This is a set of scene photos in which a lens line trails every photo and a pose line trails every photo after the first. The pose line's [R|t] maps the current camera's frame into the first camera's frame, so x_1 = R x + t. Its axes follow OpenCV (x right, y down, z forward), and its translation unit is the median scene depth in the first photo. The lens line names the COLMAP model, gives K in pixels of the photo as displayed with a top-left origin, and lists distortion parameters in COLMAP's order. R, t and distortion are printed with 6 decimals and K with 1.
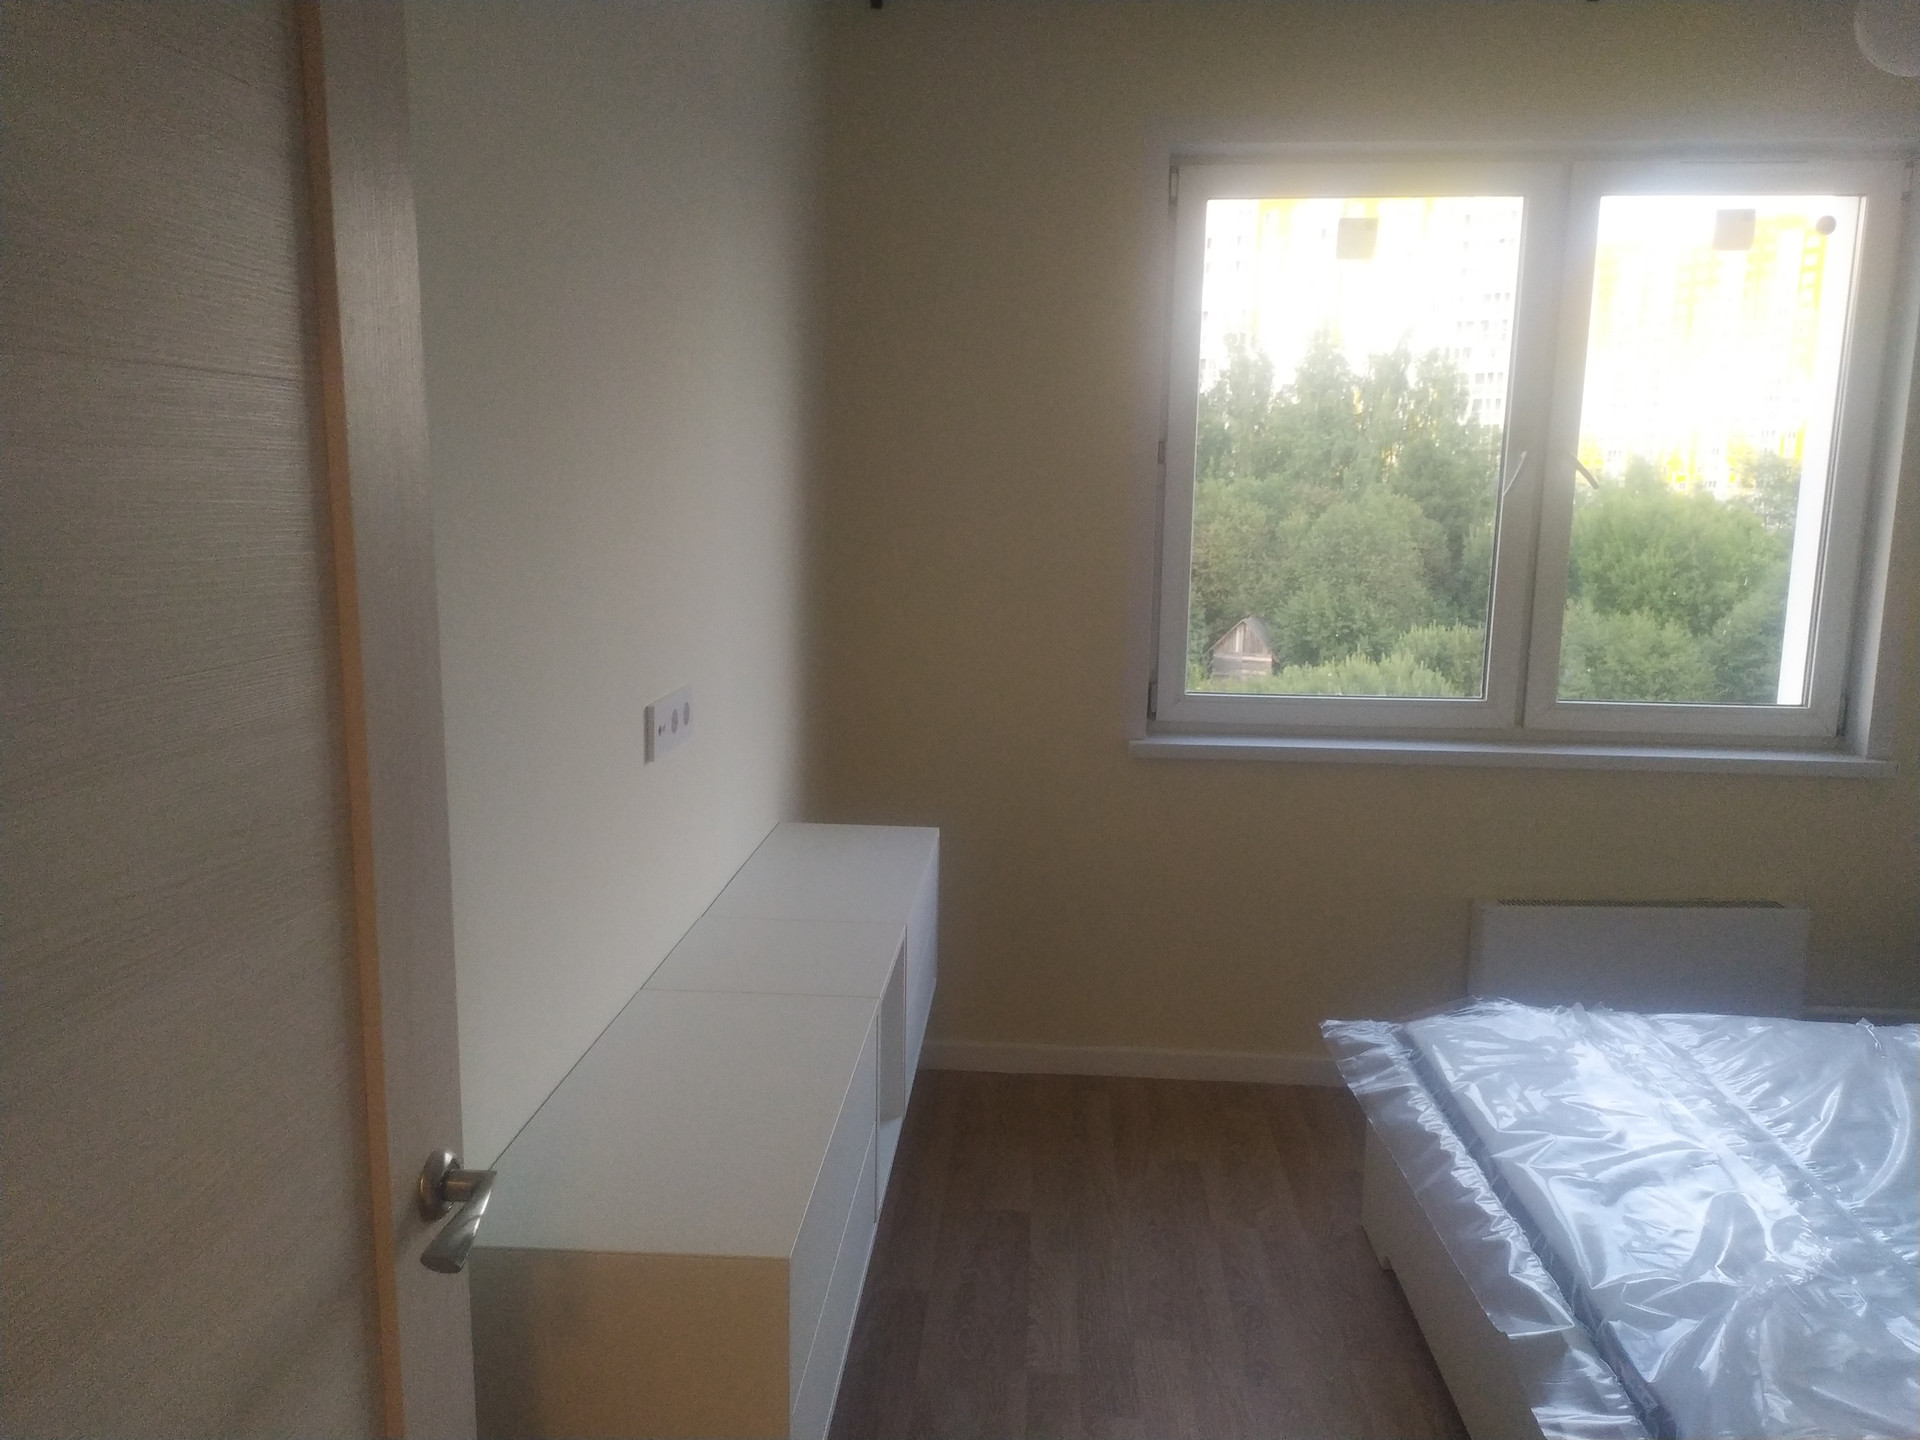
lens RADIAL K [[1418.5, 0, 959.1], [0, 1418.5, 704.4], [0, 0, 1]] dist [0.101007, -0.105797]
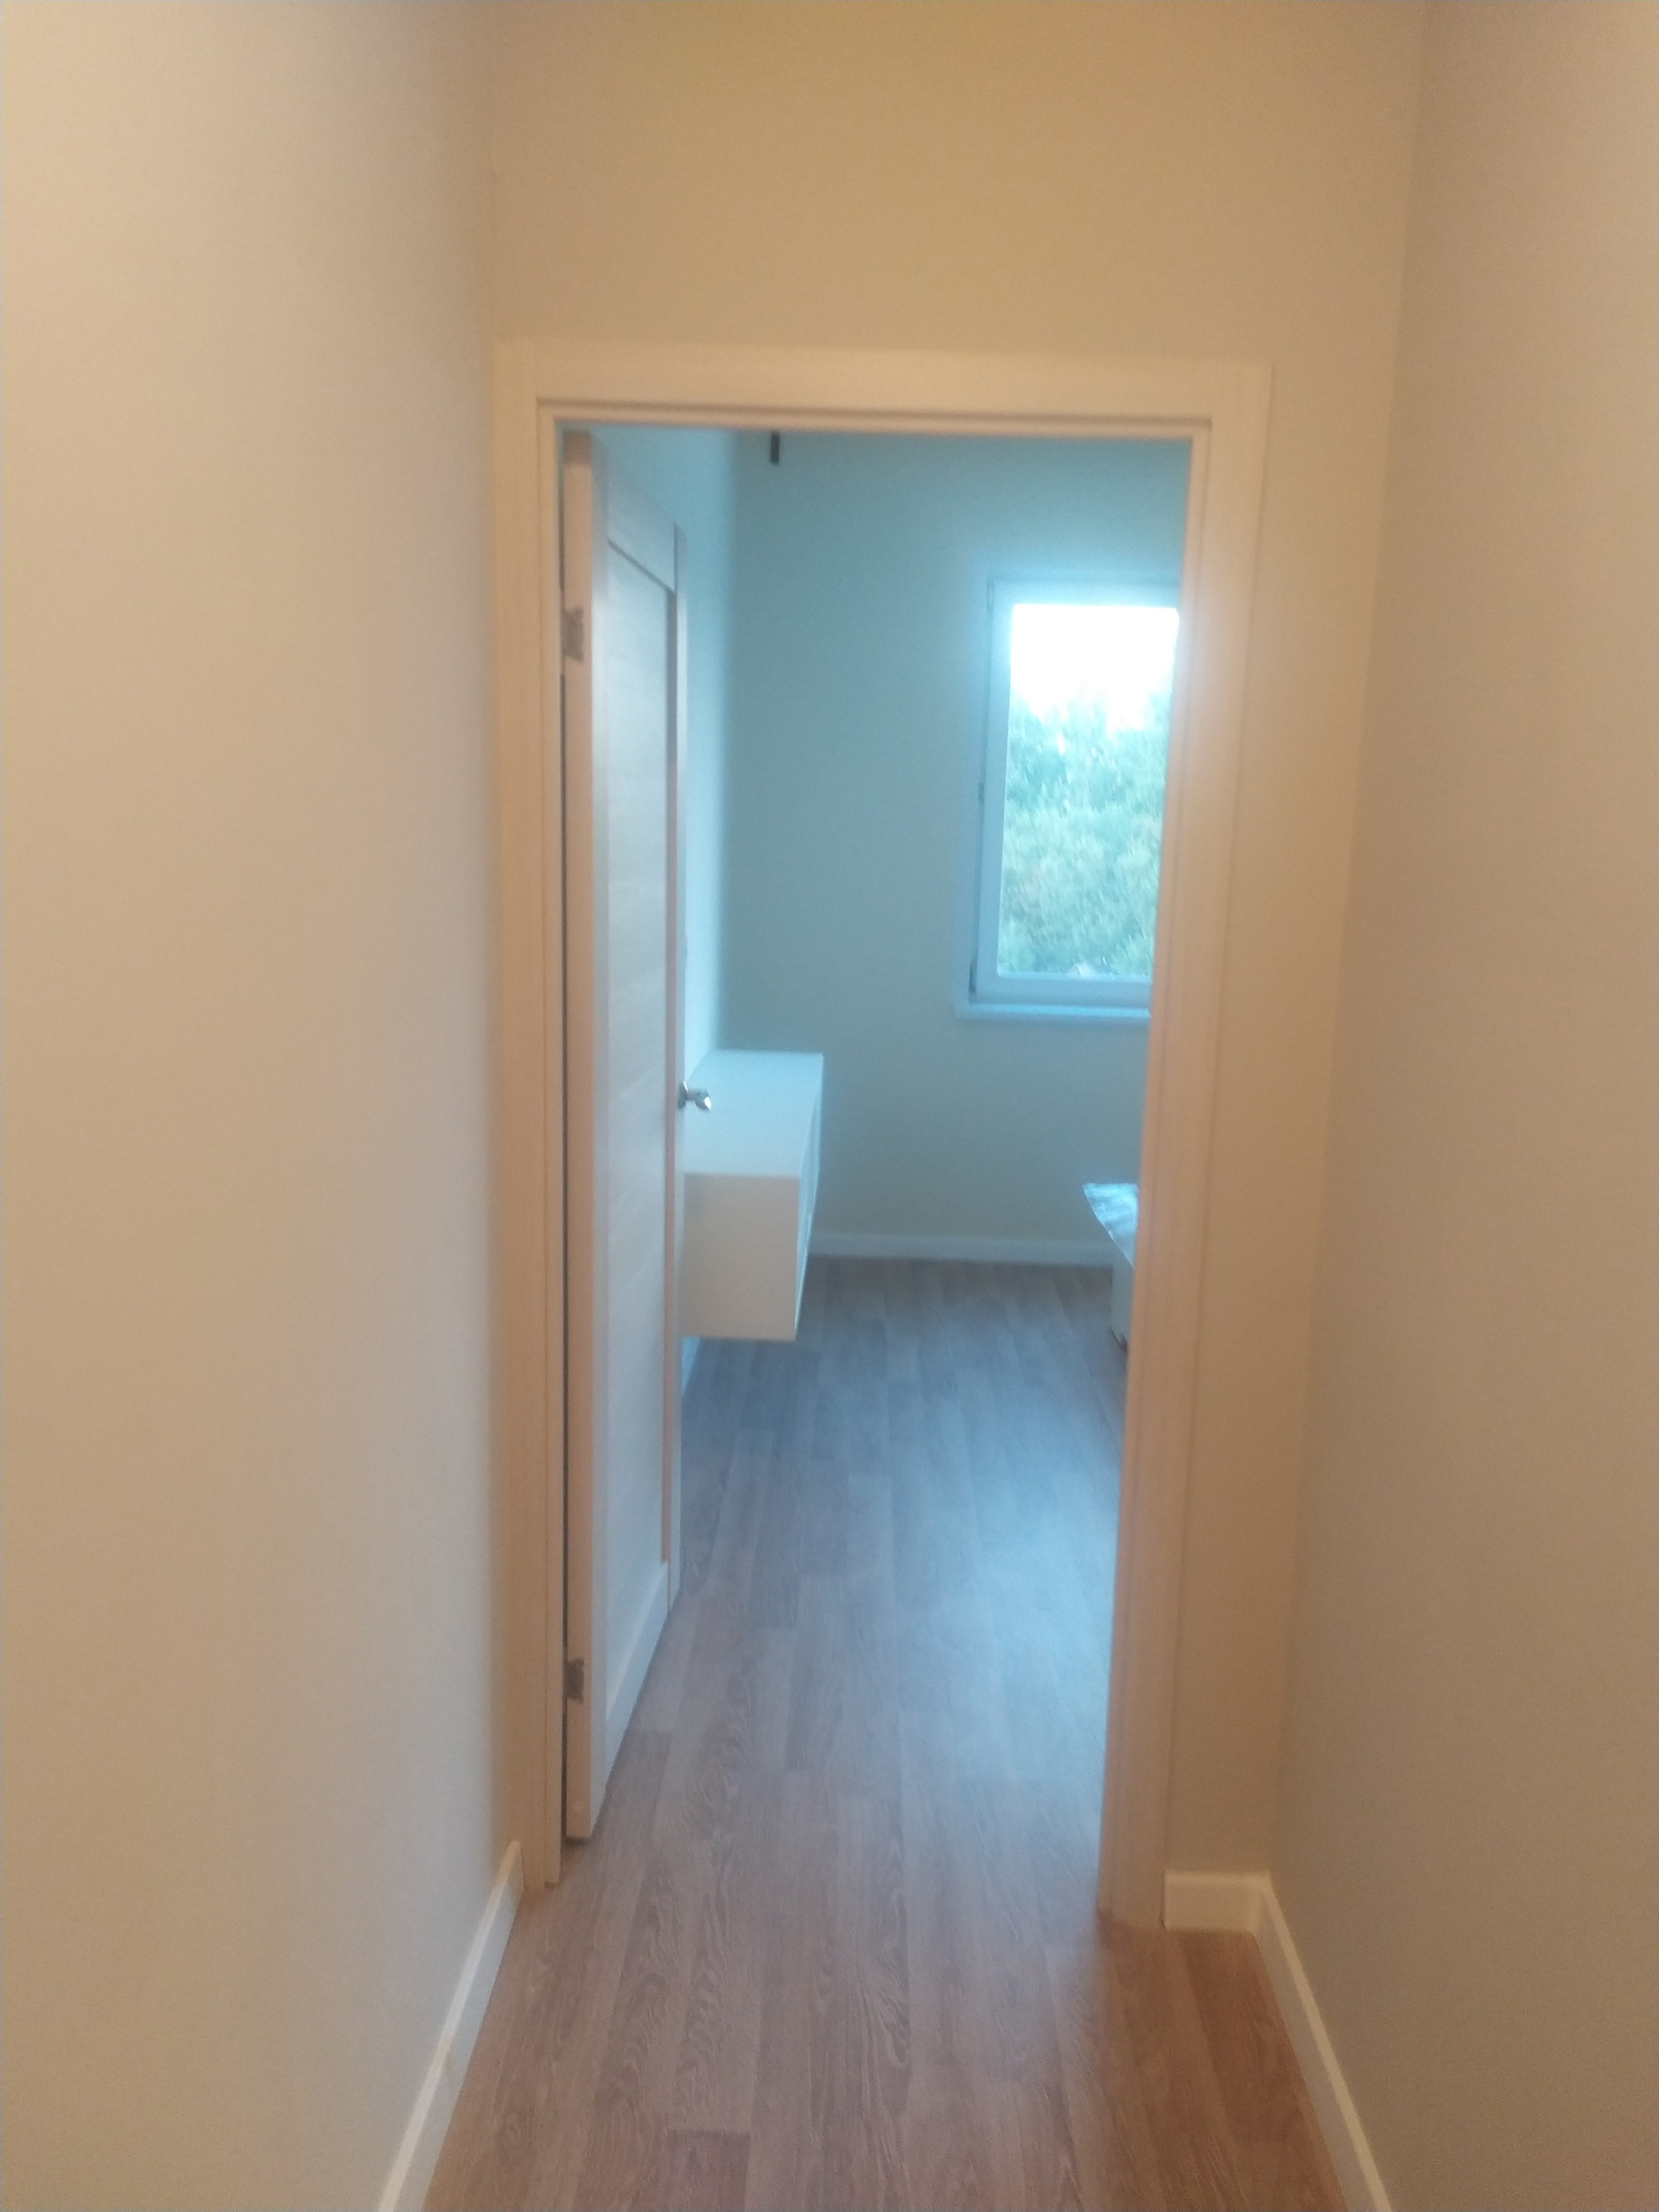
lens RADIAL K [[1634.3, 0, 856.9], [0, 1634.3, 1108.5], [0, 0, 1]] dist [0.101007, -0.105797]
pose [[0.998050, 0.005885, 0.062136, -0.067569], [-0.007511, 0.999635, 0.025957, 0.080933], [-0.061960, -0.026373, 0.997730, -0.527483]]
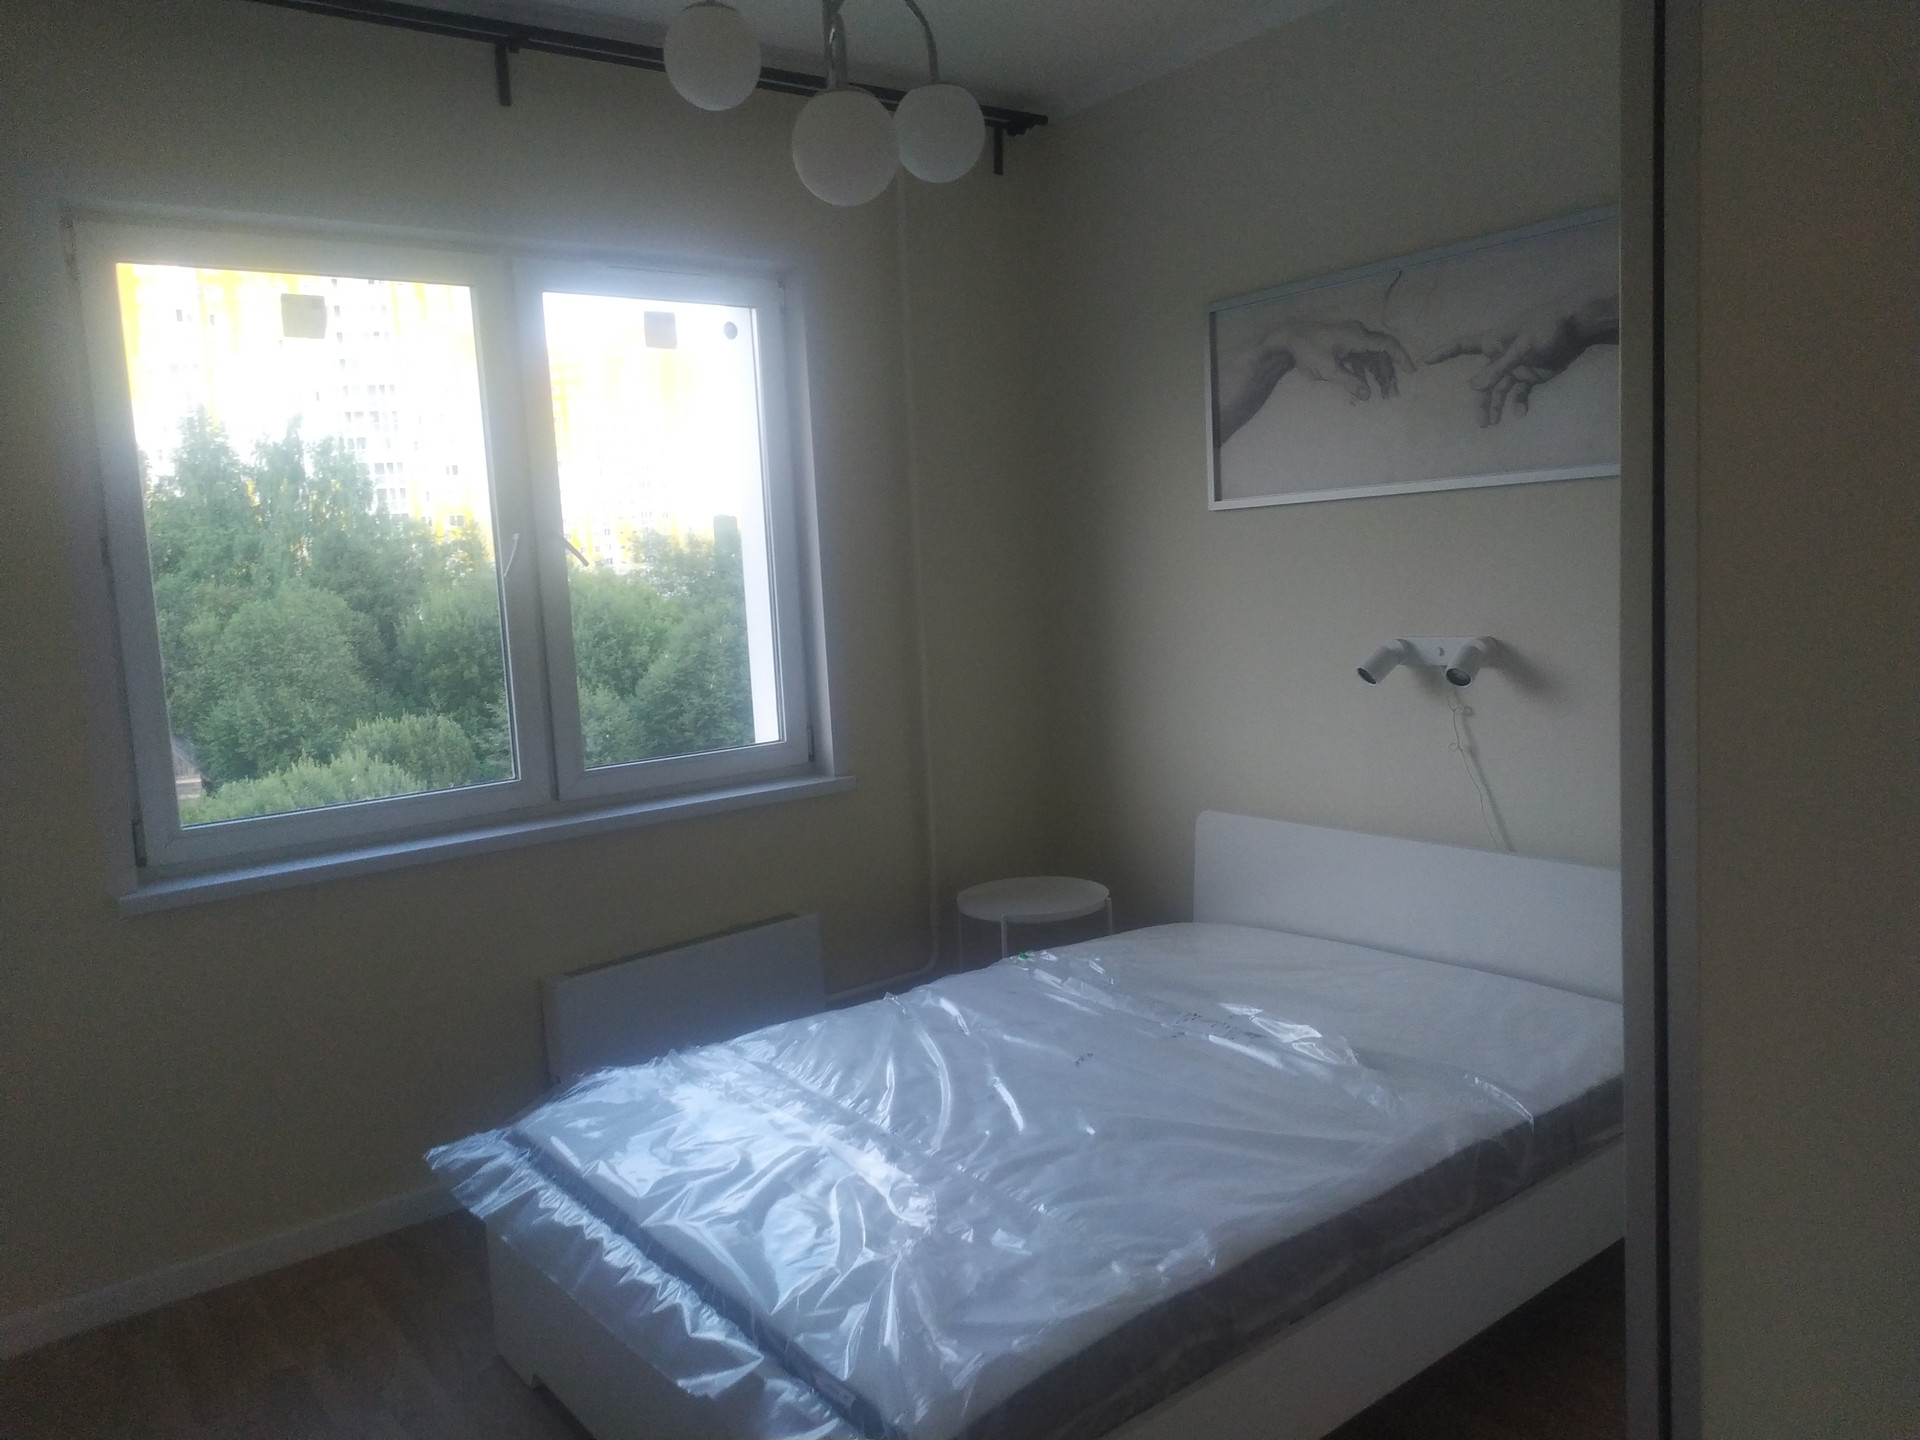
lens RADIAL K [[1418.5, 0, 959.1], [0, 1418.5, 704.4], [0, 0, 1]] dist [0.101007, -0.105797]
pose [[0.752780, -0.126781, 0.645948, -0.040464], [0.165311, 0.986241, 0.000919, -0.005054], [-0.637177, 0.106091, 0.763381, 0.038048]]
